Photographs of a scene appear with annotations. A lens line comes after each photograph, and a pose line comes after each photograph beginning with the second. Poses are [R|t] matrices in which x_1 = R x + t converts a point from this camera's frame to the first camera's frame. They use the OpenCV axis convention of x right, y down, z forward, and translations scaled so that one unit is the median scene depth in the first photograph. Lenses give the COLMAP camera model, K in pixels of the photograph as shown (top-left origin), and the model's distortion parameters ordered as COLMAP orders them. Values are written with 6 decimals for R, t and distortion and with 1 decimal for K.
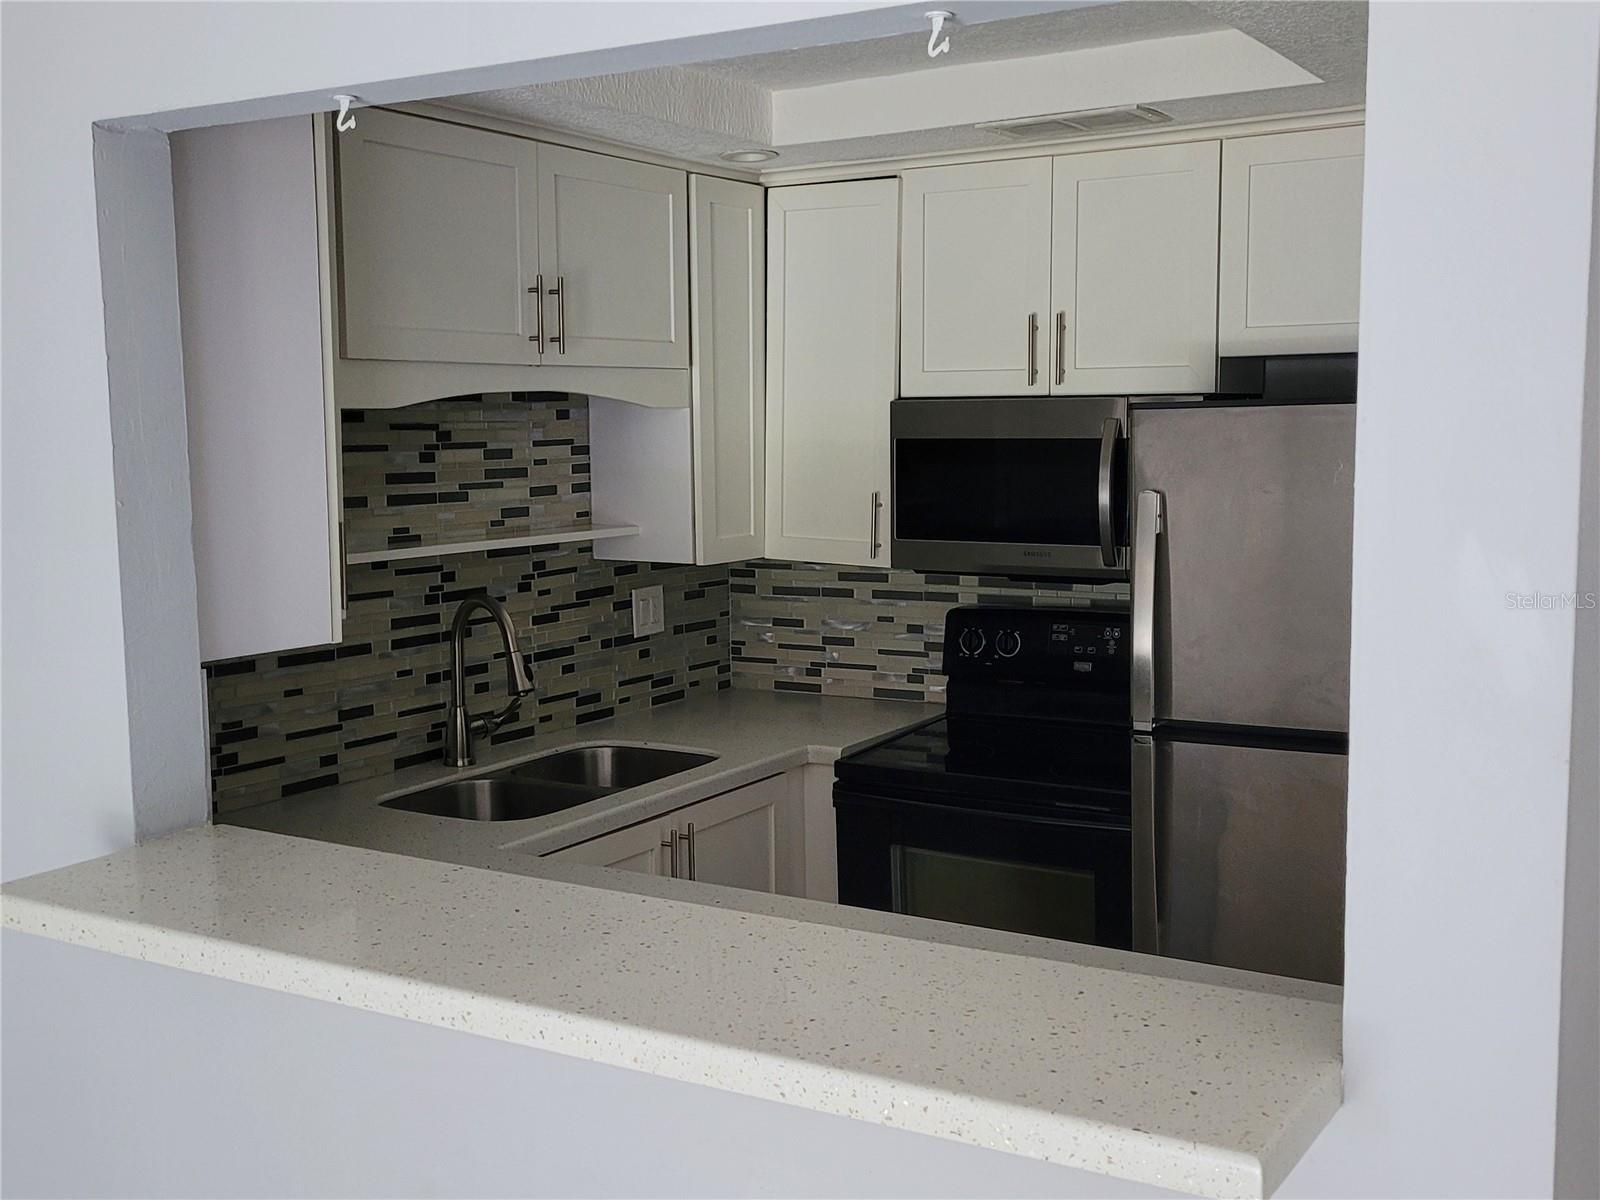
lens RADIAL K [[1790.8, 0, 797.4], [0, 1790.8, 620.1], [0, 0, 1]] dist [0.052152, -0.044348]
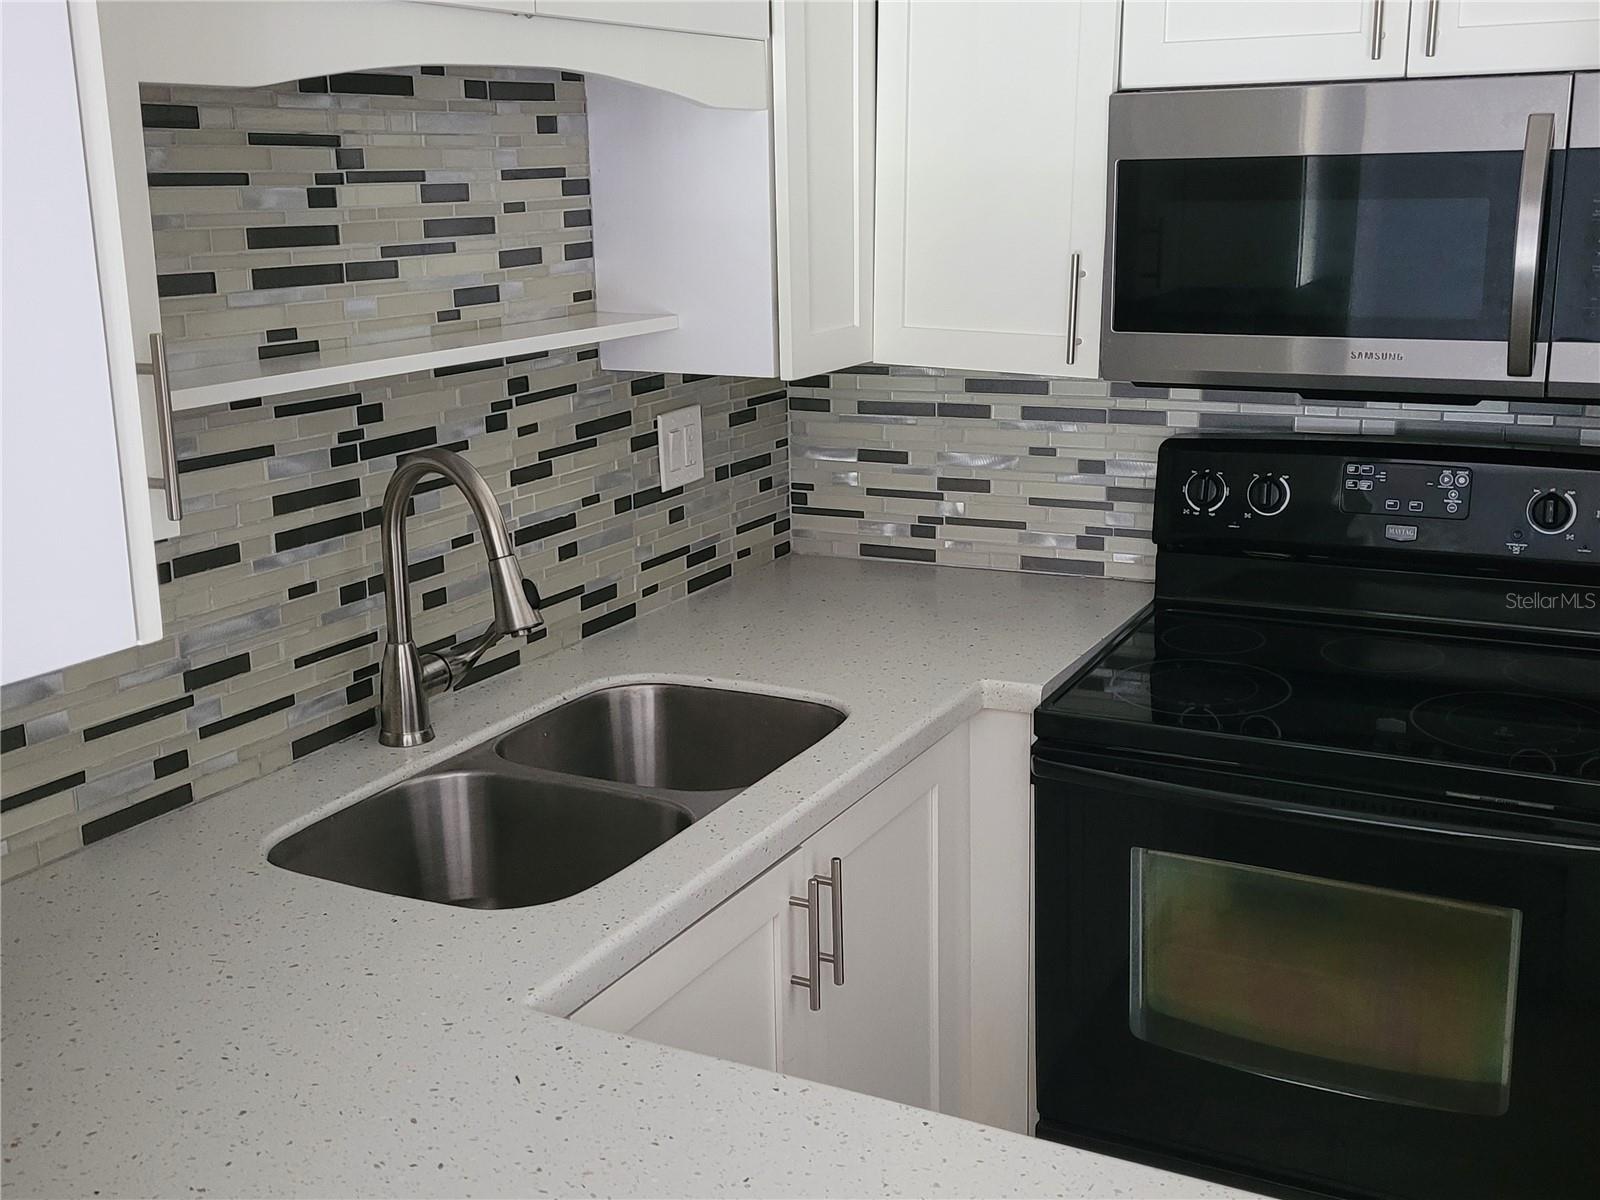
lens RADIAL K [[1790.8, 0, 797.4], [0, 1790.8, 620.1], [0, 0, 1]] dist [0.052152, -0.044348]
pose [[0.997883, -0.024534, 0.060227, -0.090268], [0.016461, 0.991238, 0.131057, -0.029973], [-0.062914, -0.129789, 0.989544, 0.397063]]
